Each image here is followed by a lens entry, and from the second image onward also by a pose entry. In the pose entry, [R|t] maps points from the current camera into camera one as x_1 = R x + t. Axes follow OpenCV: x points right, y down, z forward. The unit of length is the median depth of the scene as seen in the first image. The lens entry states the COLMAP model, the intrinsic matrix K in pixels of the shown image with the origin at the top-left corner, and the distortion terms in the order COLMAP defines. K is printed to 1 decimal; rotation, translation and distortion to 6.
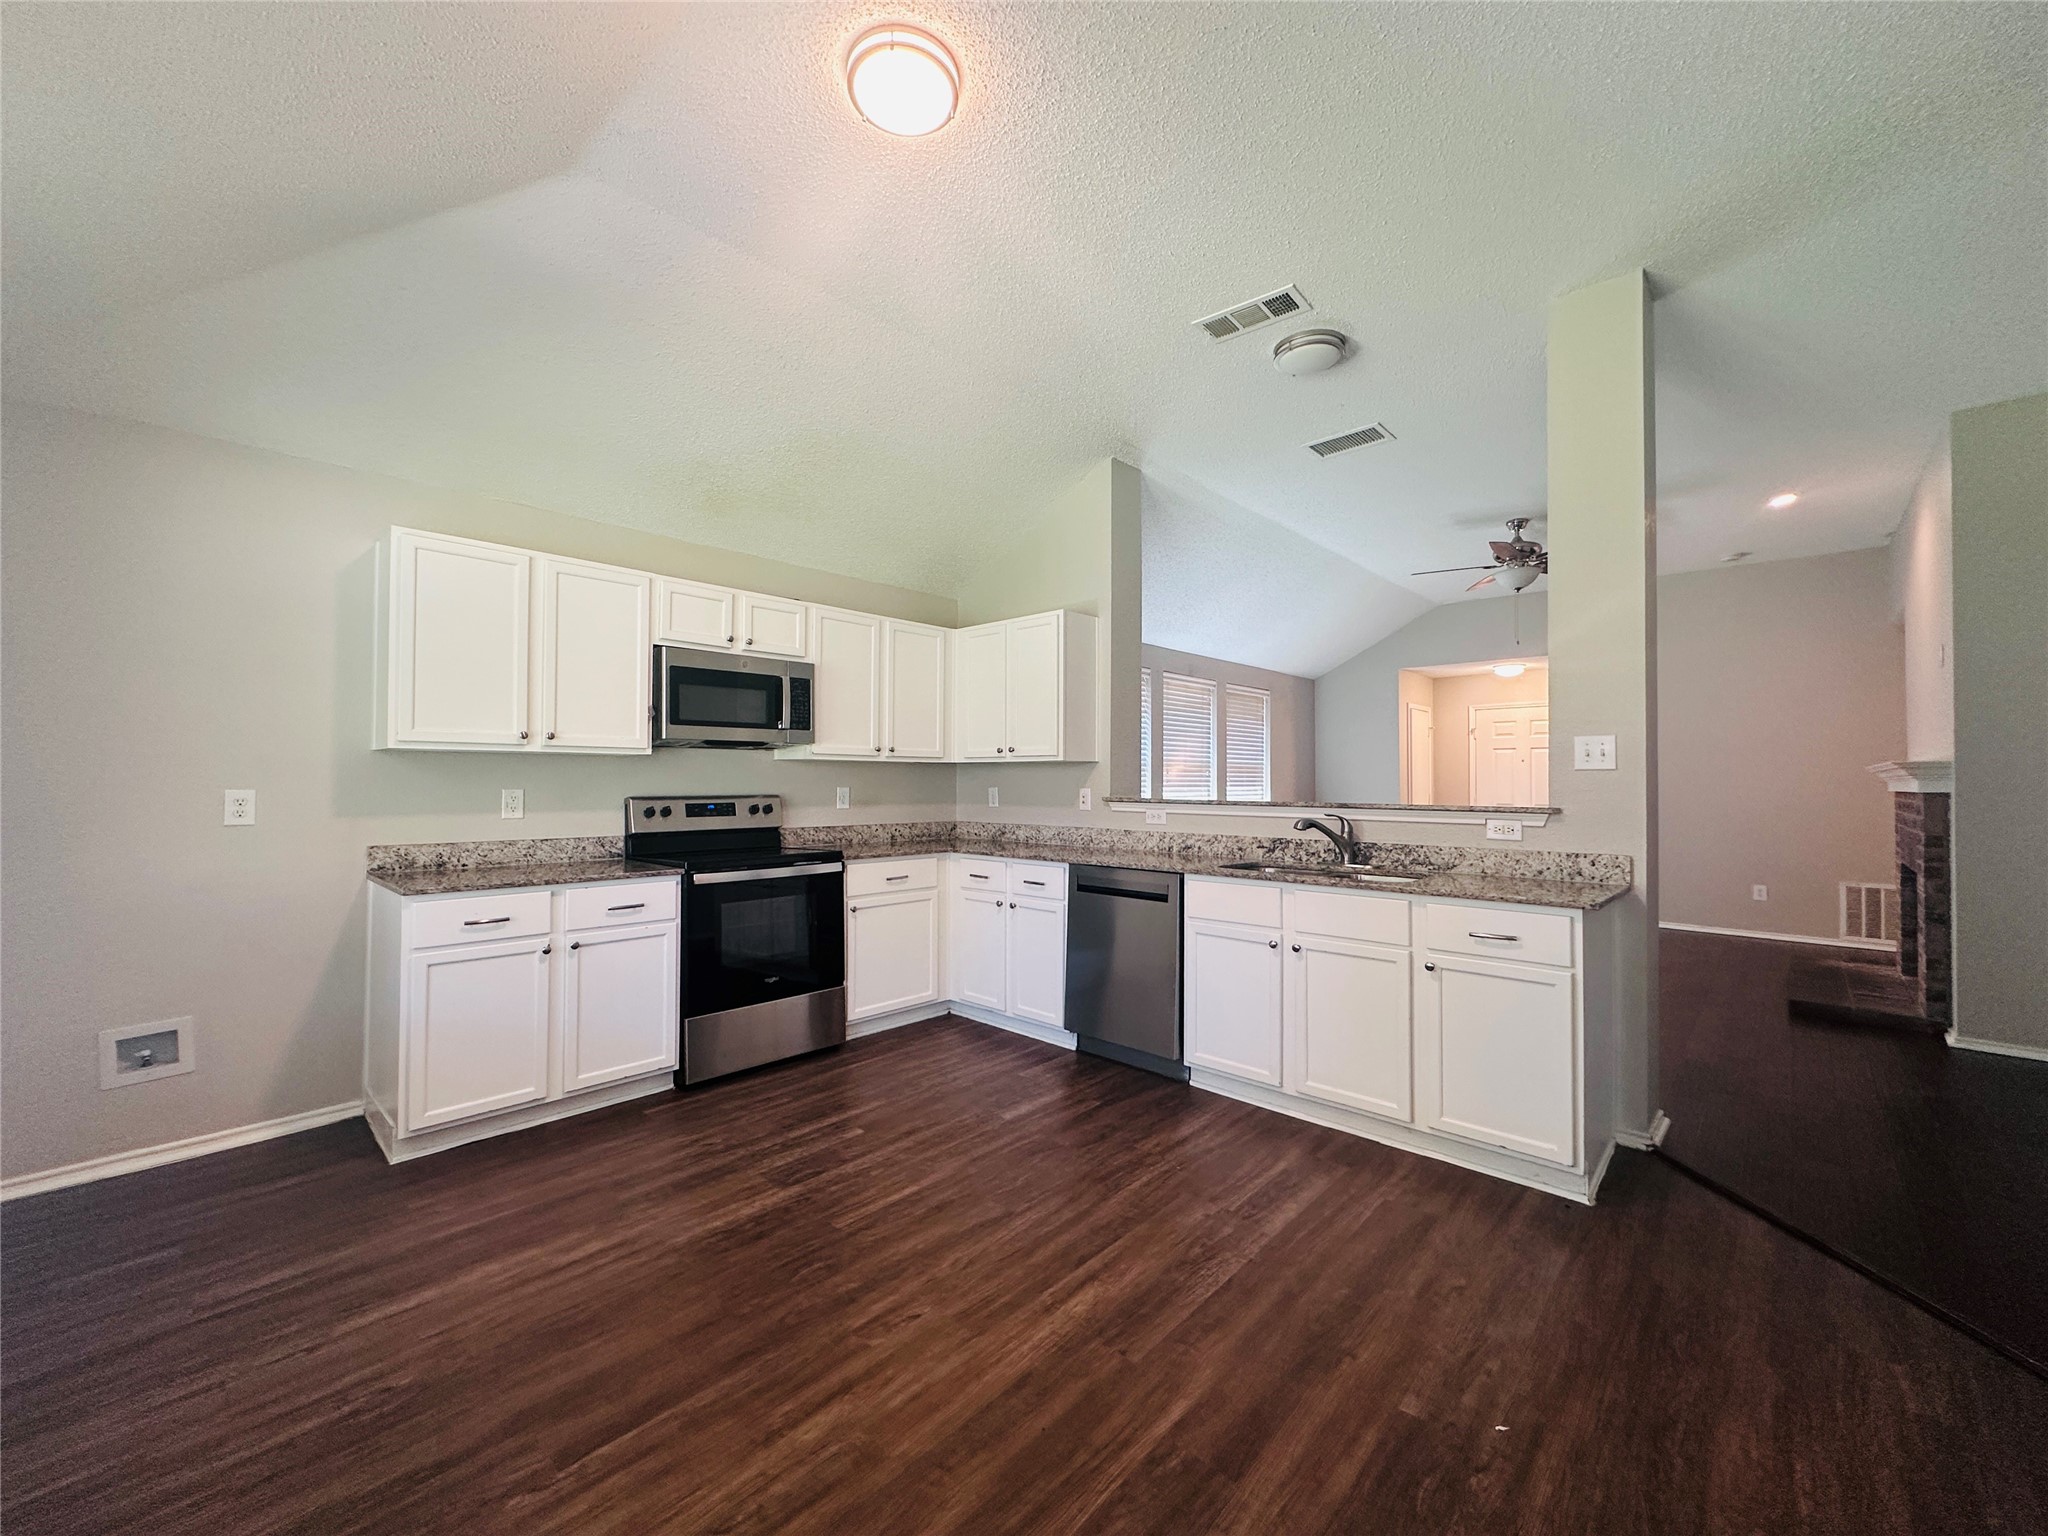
lens RADIAL K [[816.1, 0, 1024.0], [0, 816.1, 768.0], [0, 0, 1]] dist [-0.000979, 0.000368]
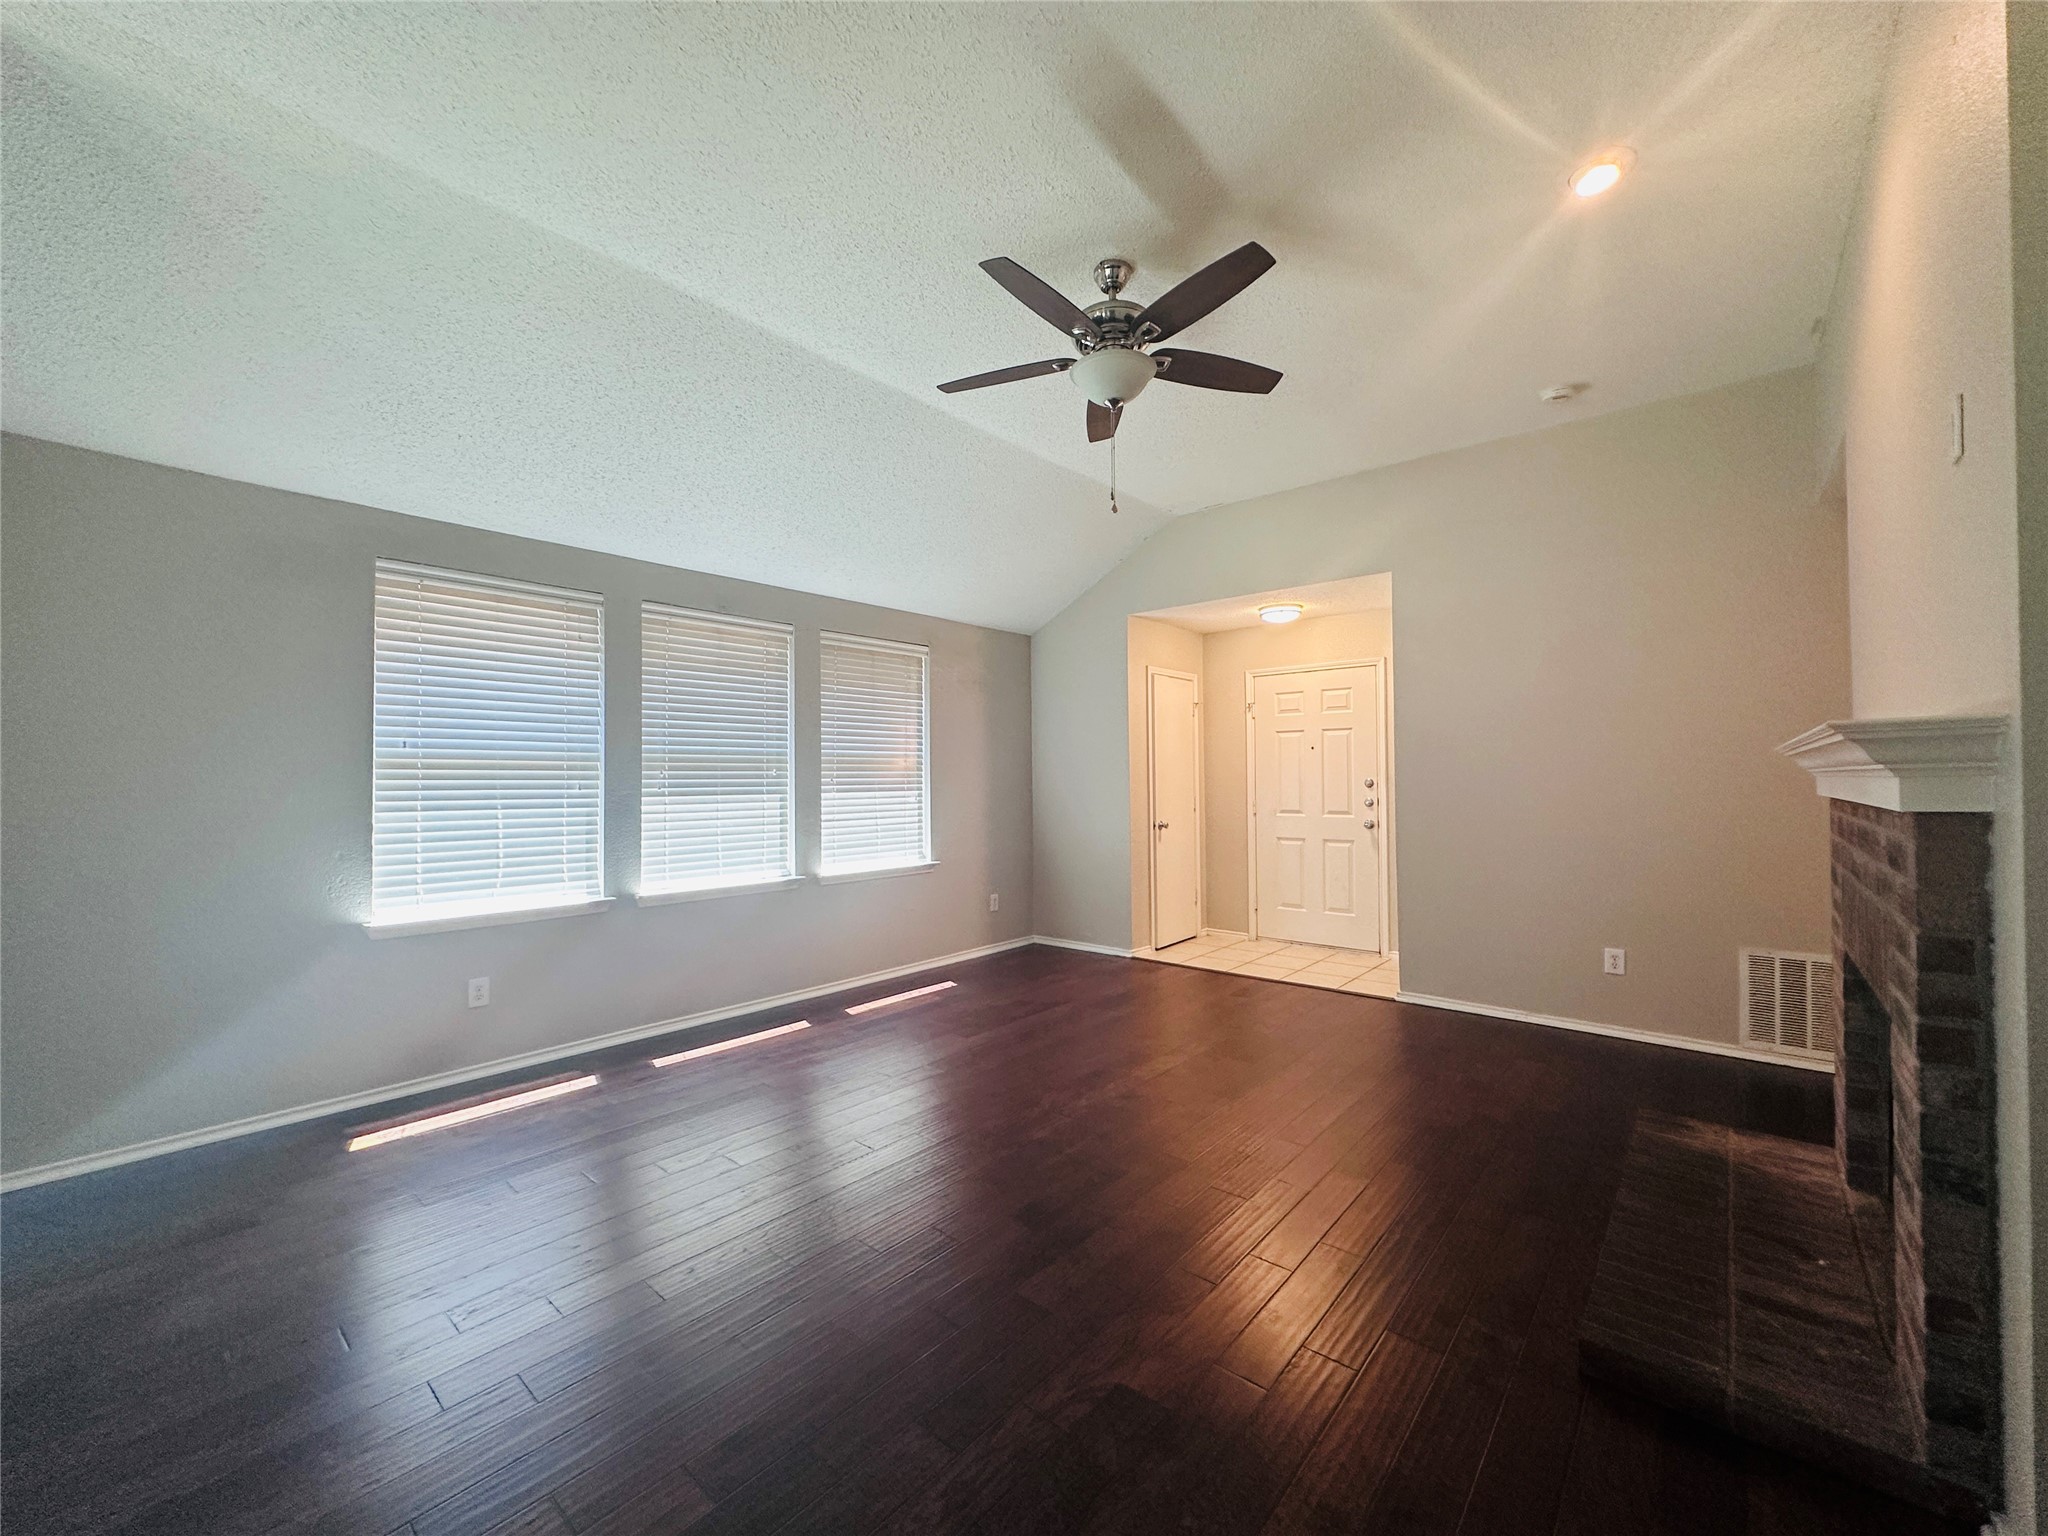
lens RADIAL K [[796.2, 0, 1024.0], [0, 796.2, 768.0], [0, 0, 1]] dist [-0.000088, -0.000075]
pose [[0.999532, -0.007245, 0.029712, 0.484107], [0.007163, 0.999970, 0.002886, 0.005240], [-0.029732, -0.002672, 0.999554, 0.456317]]
